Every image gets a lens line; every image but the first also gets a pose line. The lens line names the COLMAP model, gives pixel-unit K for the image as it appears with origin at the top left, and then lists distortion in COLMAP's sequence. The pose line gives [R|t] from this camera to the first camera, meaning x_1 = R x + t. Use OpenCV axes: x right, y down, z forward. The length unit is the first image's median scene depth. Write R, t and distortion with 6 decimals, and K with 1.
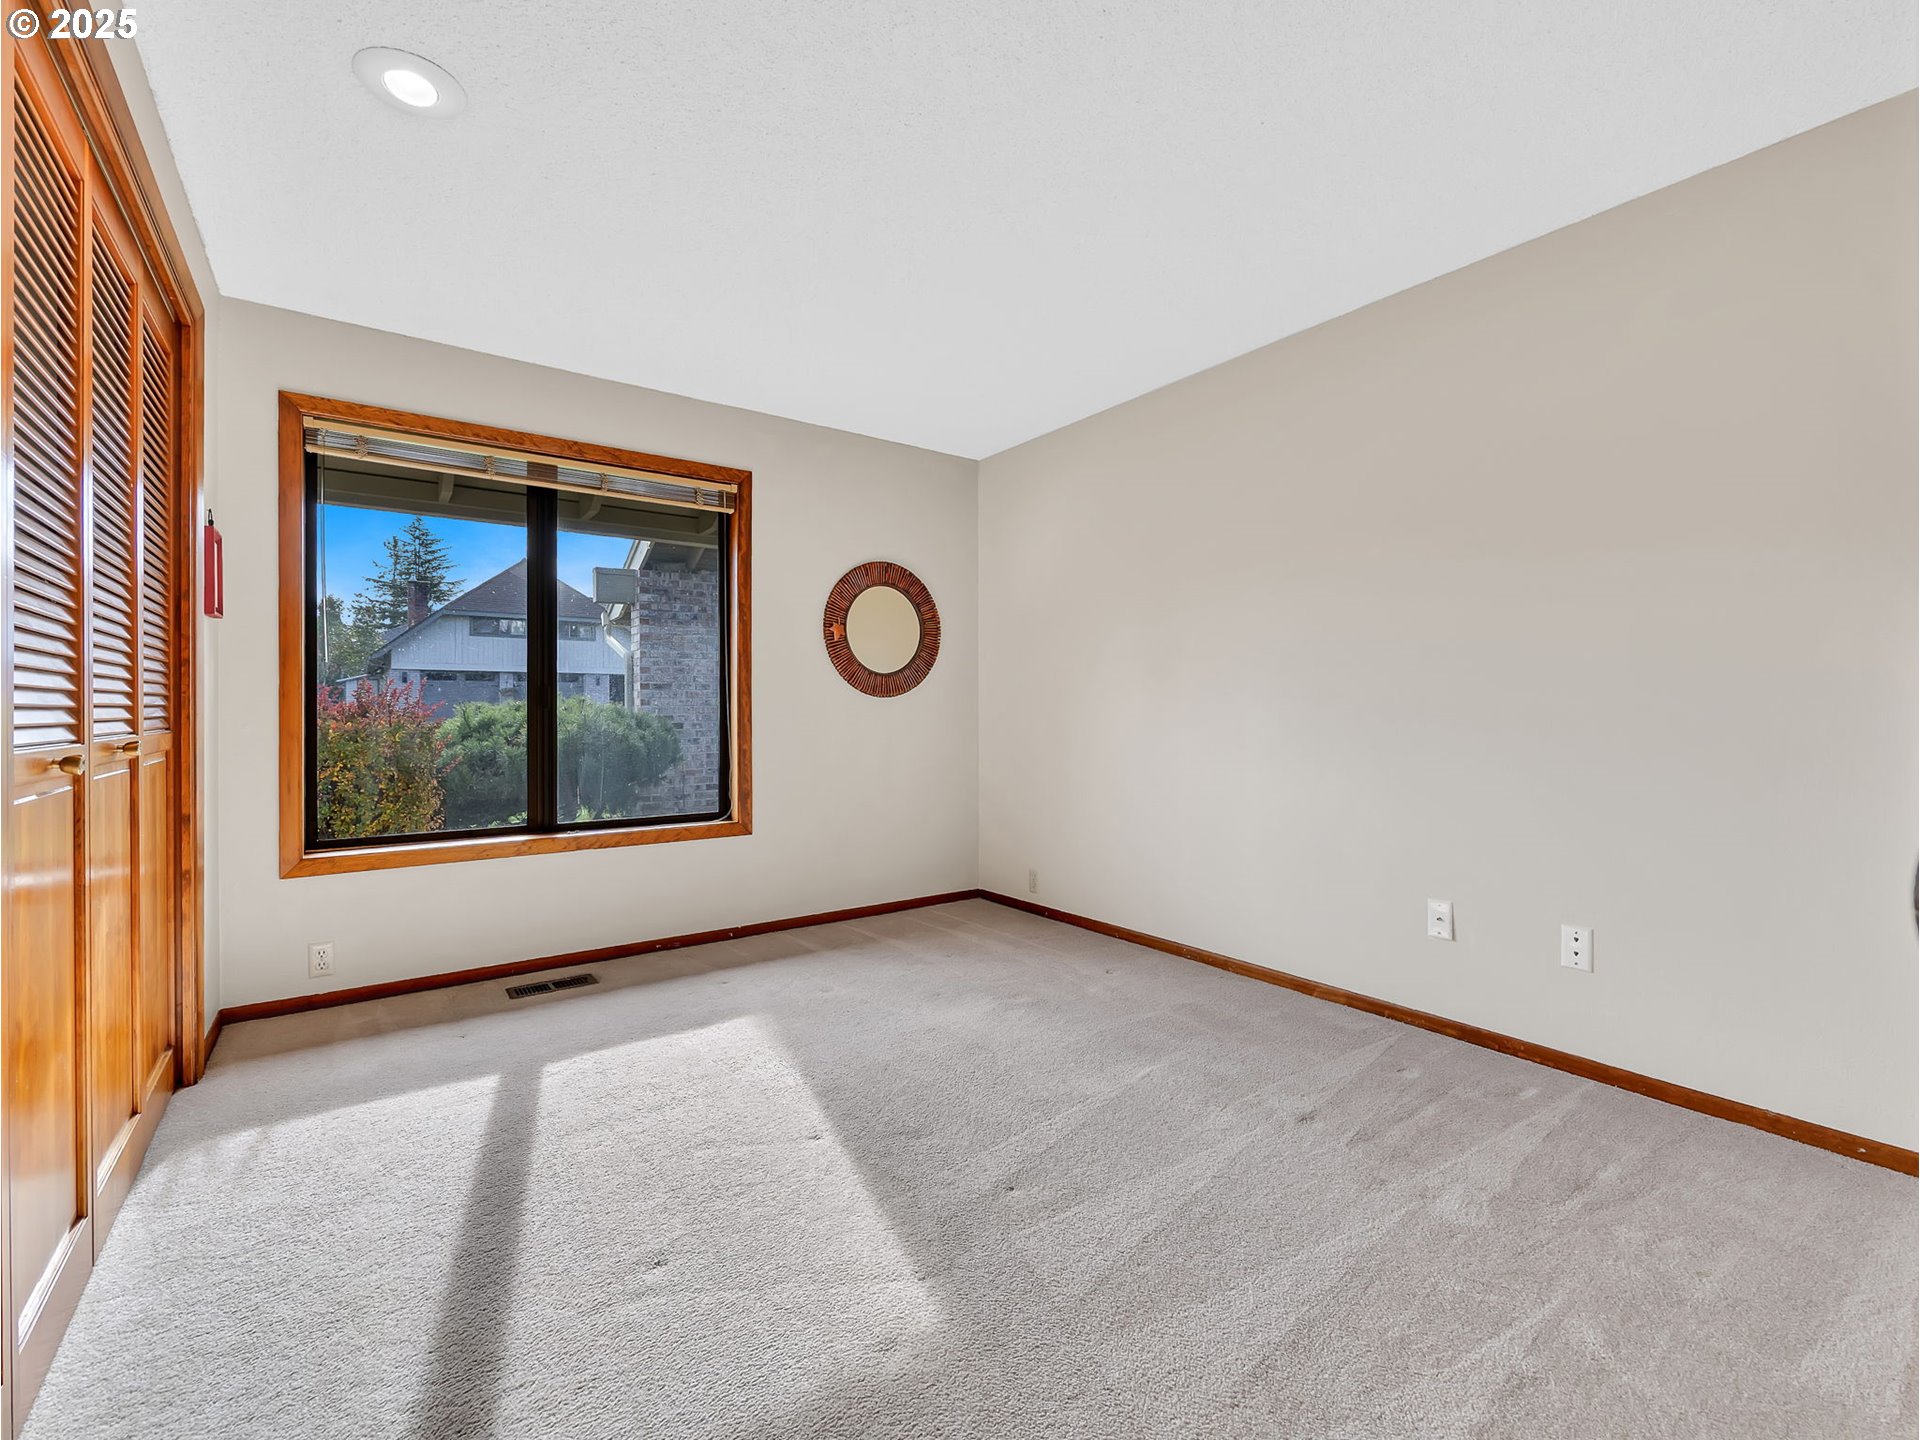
lens RADIAL K [[806.9, 0, 960.0], [0, 806.9, 720.0], [0, 0, 1]] dist [0.000105, -0.000085]
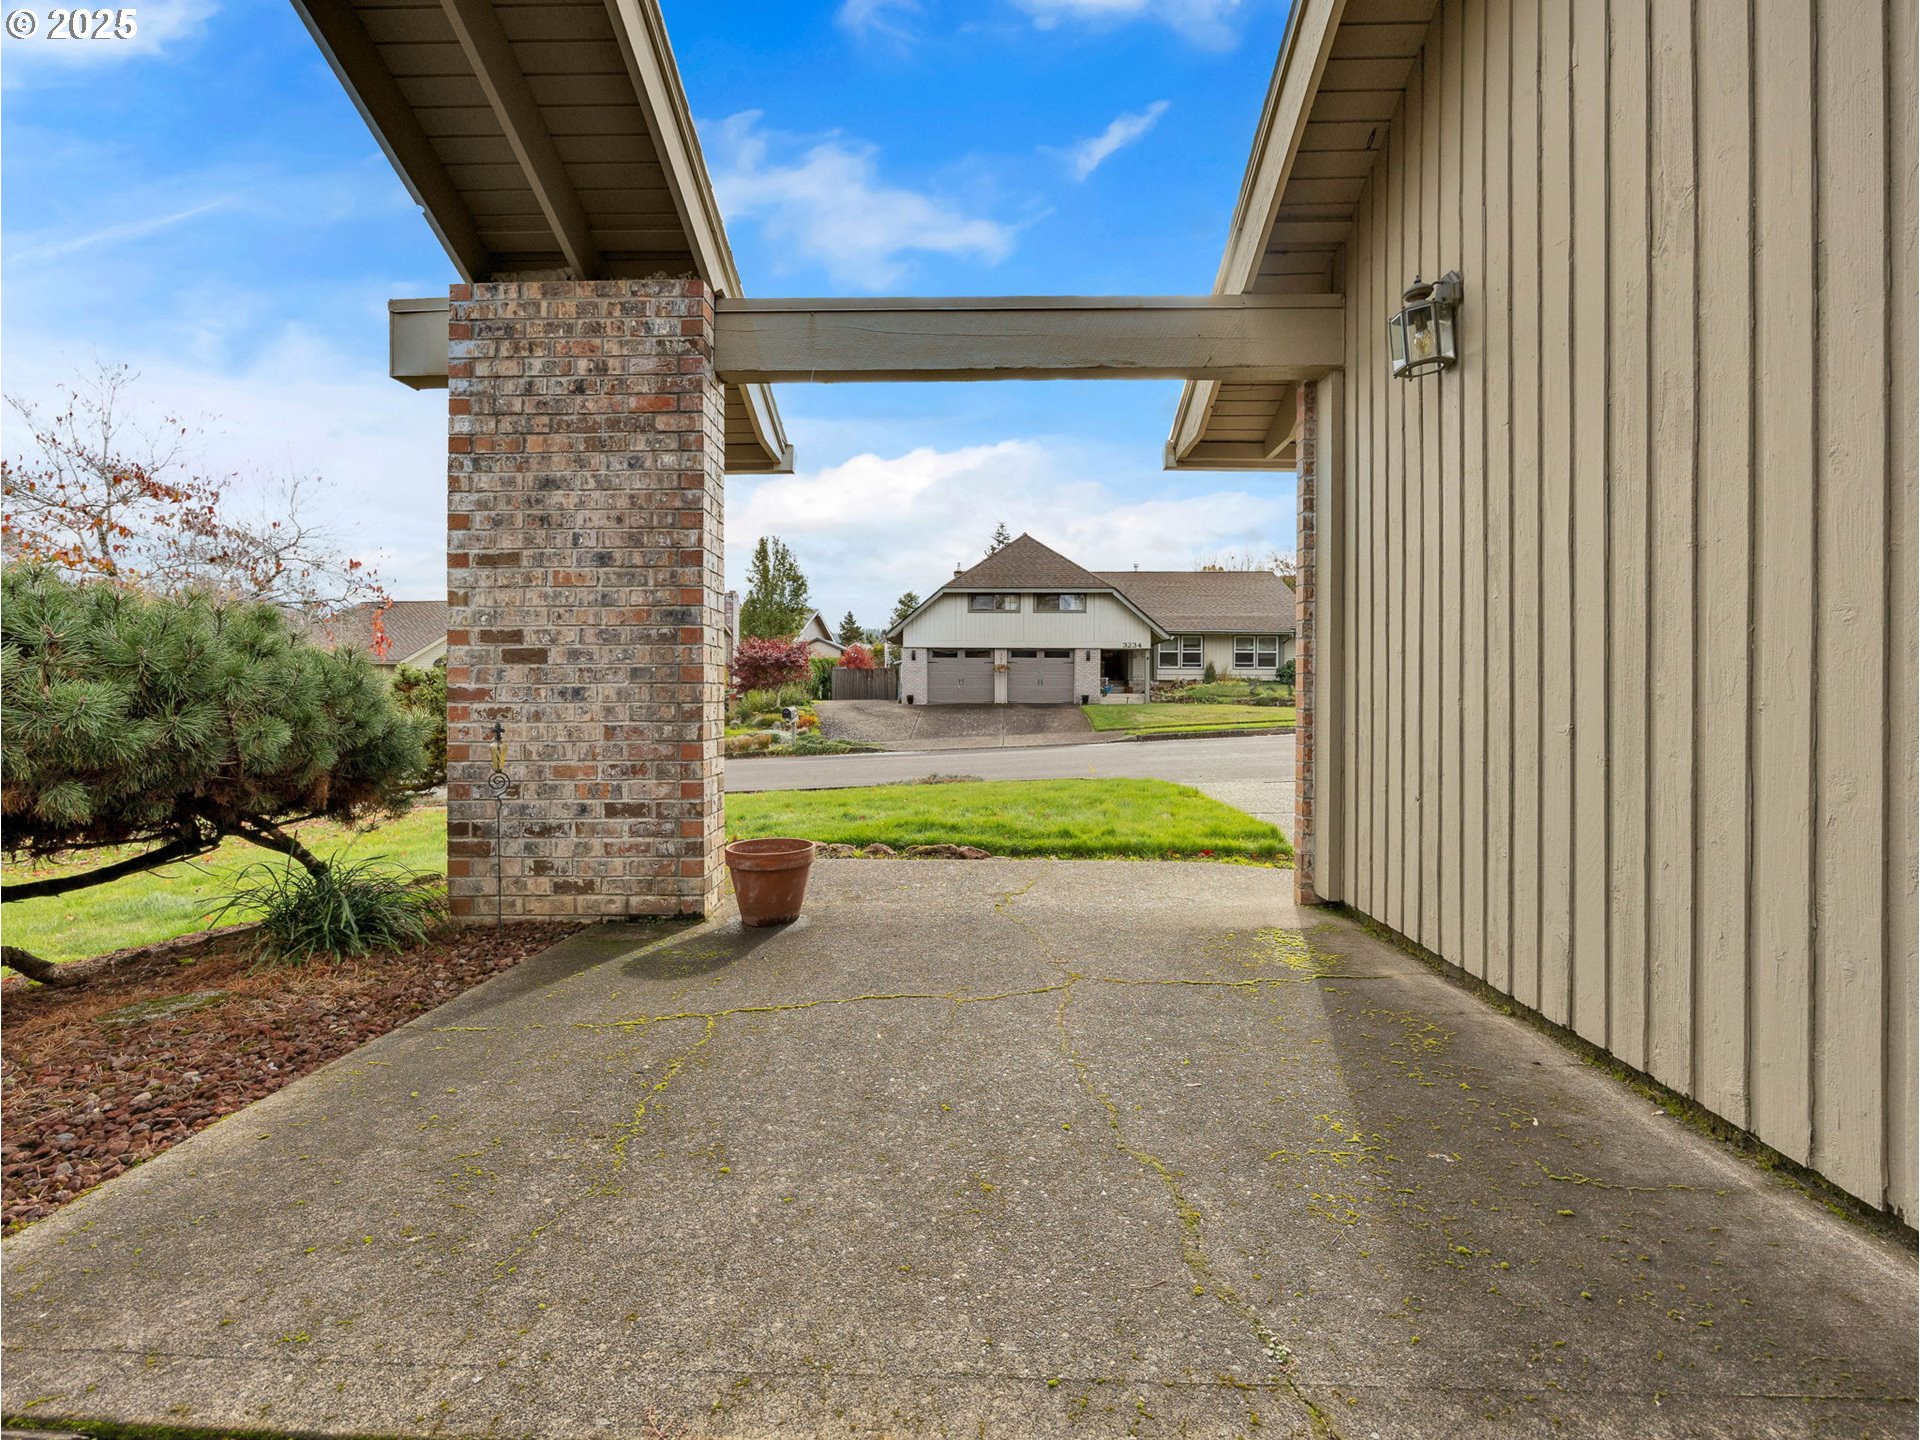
lens RADIAL K [[781.7, 0, 984.6], [0, 781.7, 695.9], [0, 0, 1]] dist [-0.000052, -0.000034]
pose [[0.790941, 0.007621, -0.611846, 0.072497], [-0.014768, 0.999869, -0.006638, 0.026541], [0.611715, 0.014286, 0.790949, 0.820104]]
